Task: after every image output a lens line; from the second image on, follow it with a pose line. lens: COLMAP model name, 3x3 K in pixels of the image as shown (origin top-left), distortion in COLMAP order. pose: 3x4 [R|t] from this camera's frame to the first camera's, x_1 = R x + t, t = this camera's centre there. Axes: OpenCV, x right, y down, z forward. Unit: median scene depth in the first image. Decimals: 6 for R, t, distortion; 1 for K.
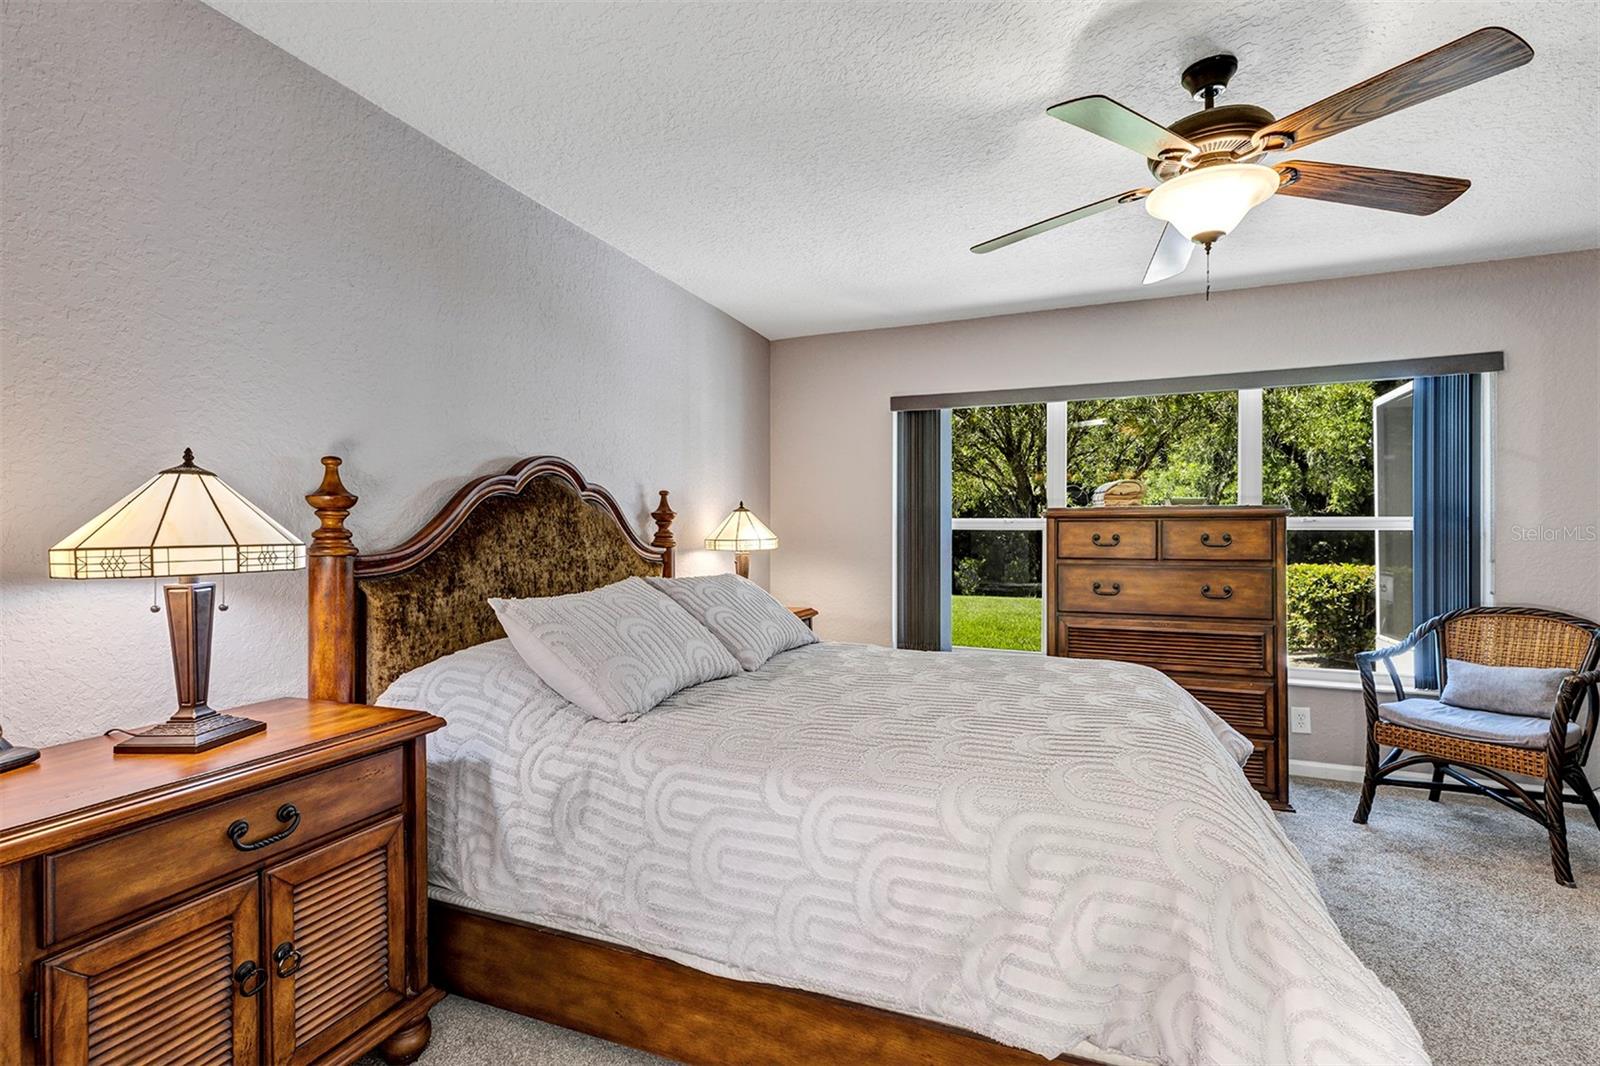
lens RADIAL K [[730.6, 0, 798.6], [0, 730.6, 535.4], [0, 0, 1]] dist [0.016251, 0.000220]
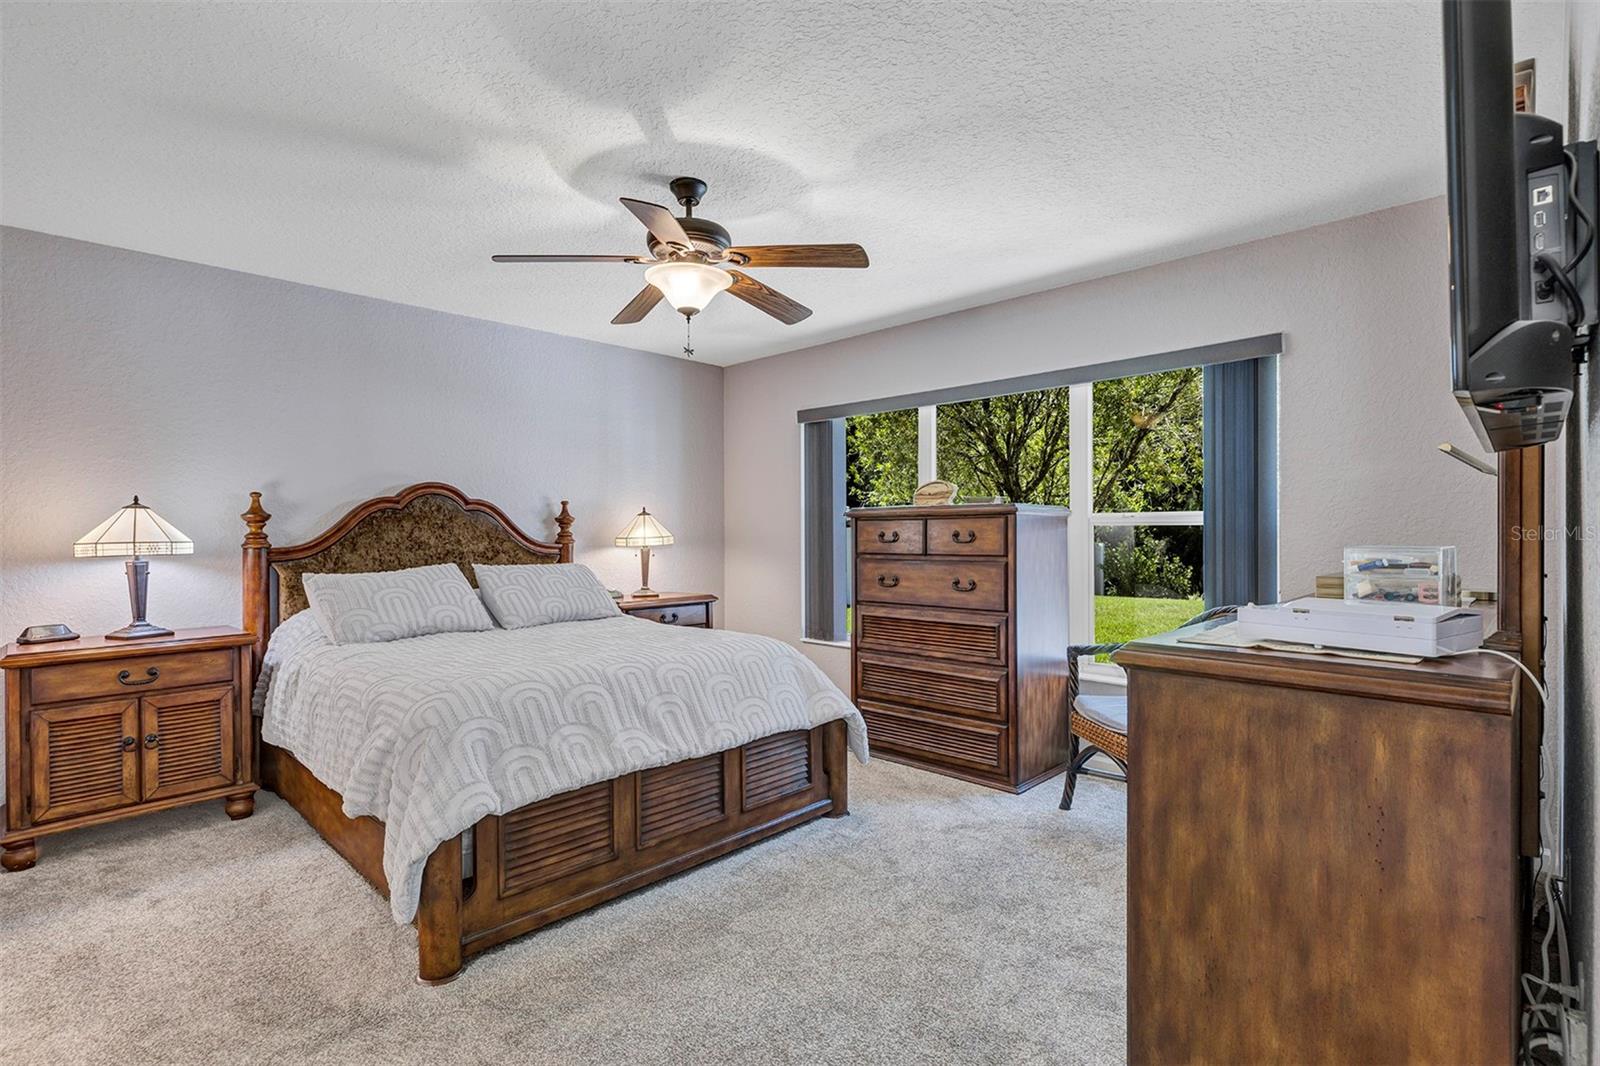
lens RADIAL K [[767.5, 0, 799.8], [0, 767.5, 531.3], [0, 0, 1]] dist [0.002773, 0.000632]
pose [[0.923835, -0.007066, -0.382726, 0.791550], [0.006461, 0.999975, -0.002866, 0.000346], [0.382737, 0.000175, 0.923857, -0.130107]]
